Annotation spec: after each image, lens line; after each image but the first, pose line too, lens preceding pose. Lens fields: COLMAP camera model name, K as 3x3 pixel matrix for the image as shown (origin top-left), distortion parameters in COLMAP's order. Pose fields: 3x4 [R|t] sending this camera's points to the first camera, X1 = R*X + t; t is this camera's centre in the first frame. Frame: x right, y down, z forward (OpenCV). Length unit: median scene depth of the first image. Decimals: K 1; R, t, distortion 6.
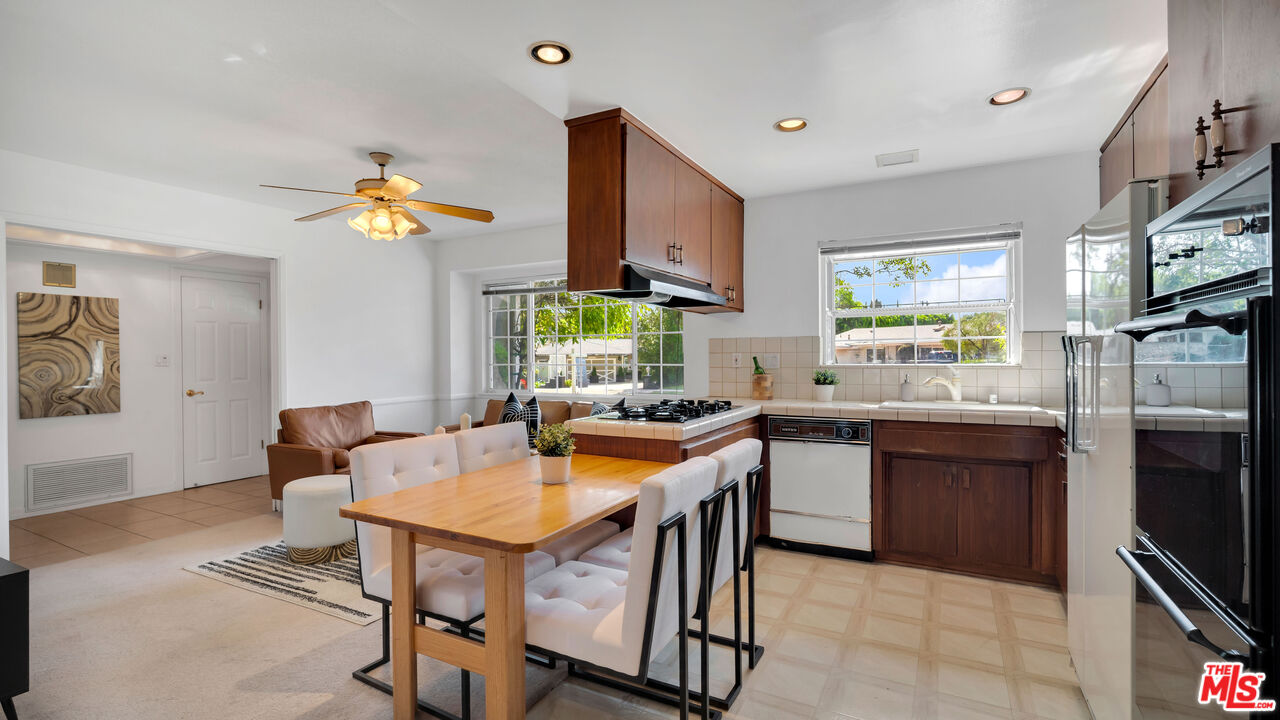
lens RADIAL K [[570.9, 0, 645.3], [0, 570.9, 357.4], [0, 0, 1]] dist [-0.012567, 0.002391]
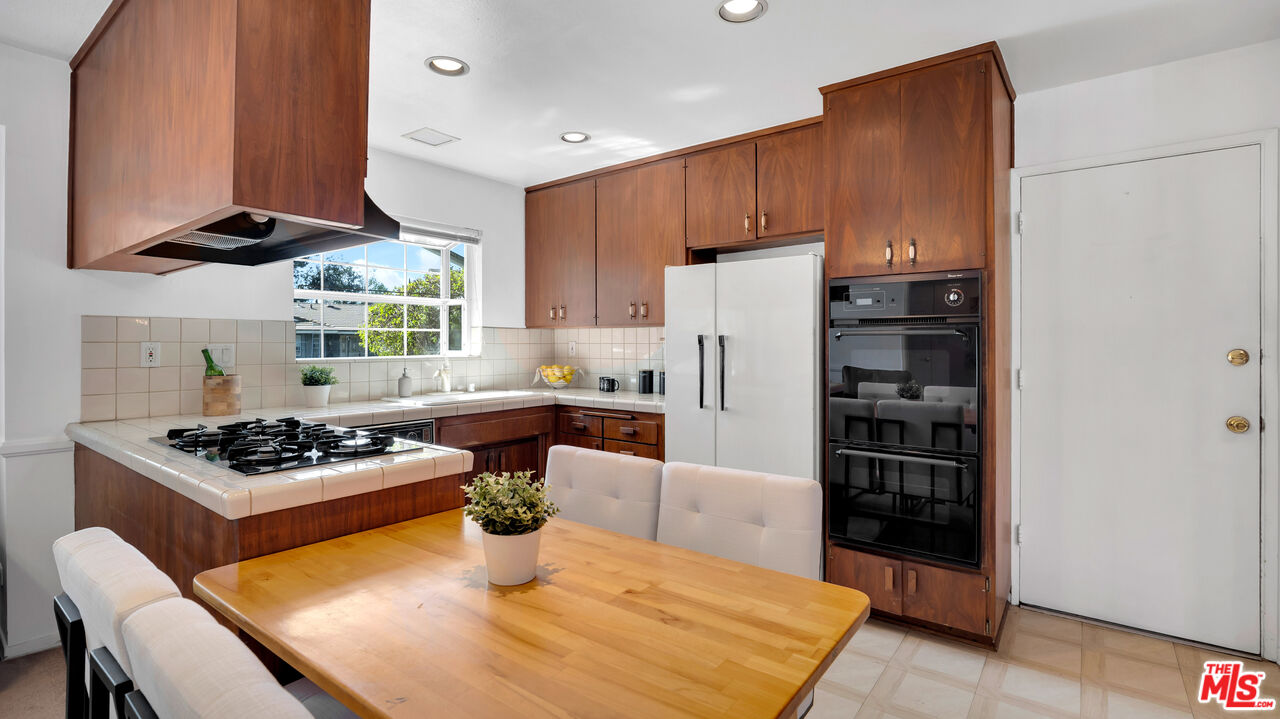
lens RADIAL K [[570.9, 0, 656.3], [0, 570.9, 345.2], [0, 0, 1]] dist [-0.012567, 0.002391]
pose [[0.157065, 0.005990, 0.987570, -0.493400], [0.001602, 0.999979, -0.006320, -0.000885], [-0.987587, 0.002574, 0.157052, 0.566721]]
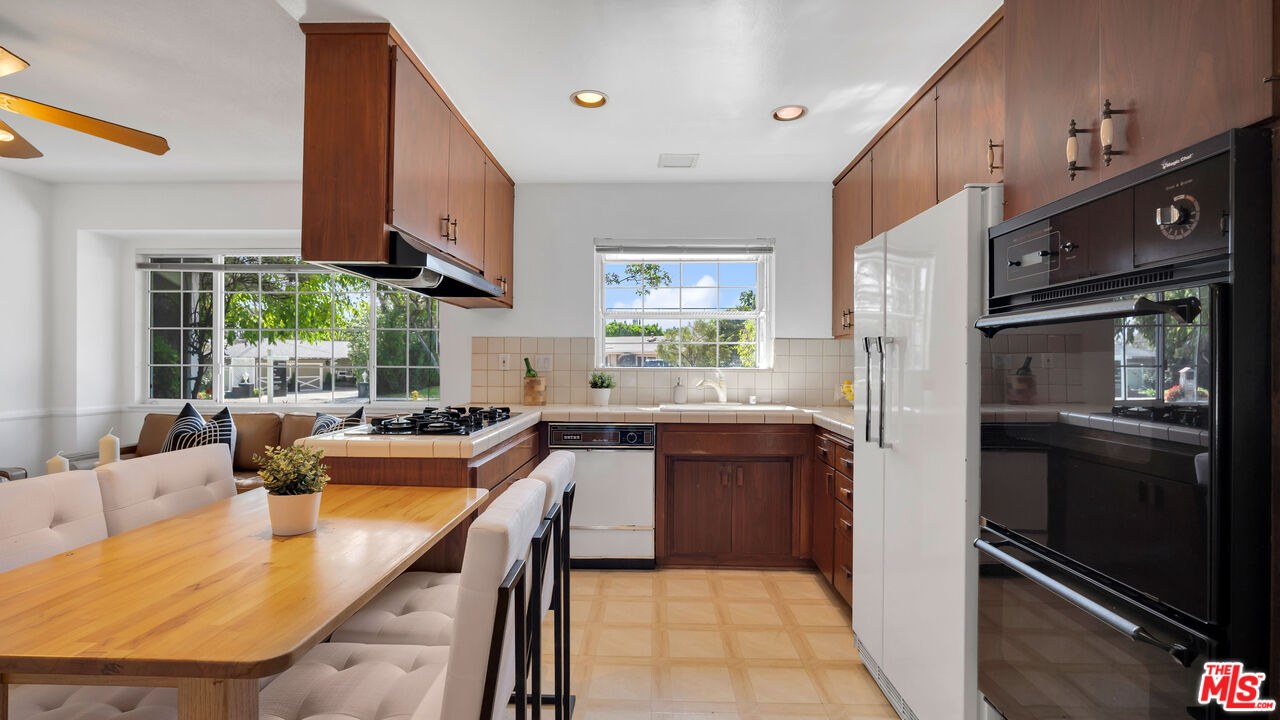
lens RADIAL K [[570.9, 0, 644.5], [0, 570.9, 362.6], [0, 0, 1]] dist [-0.012567, 0.002391]
pose [[0.892593, 0.011099, 0.450727, -0.067593], [-0.009772, 0.999938, -0.005271, 0.012625], [-0.450757, 0.000300, 0.892646, 0.154137]]
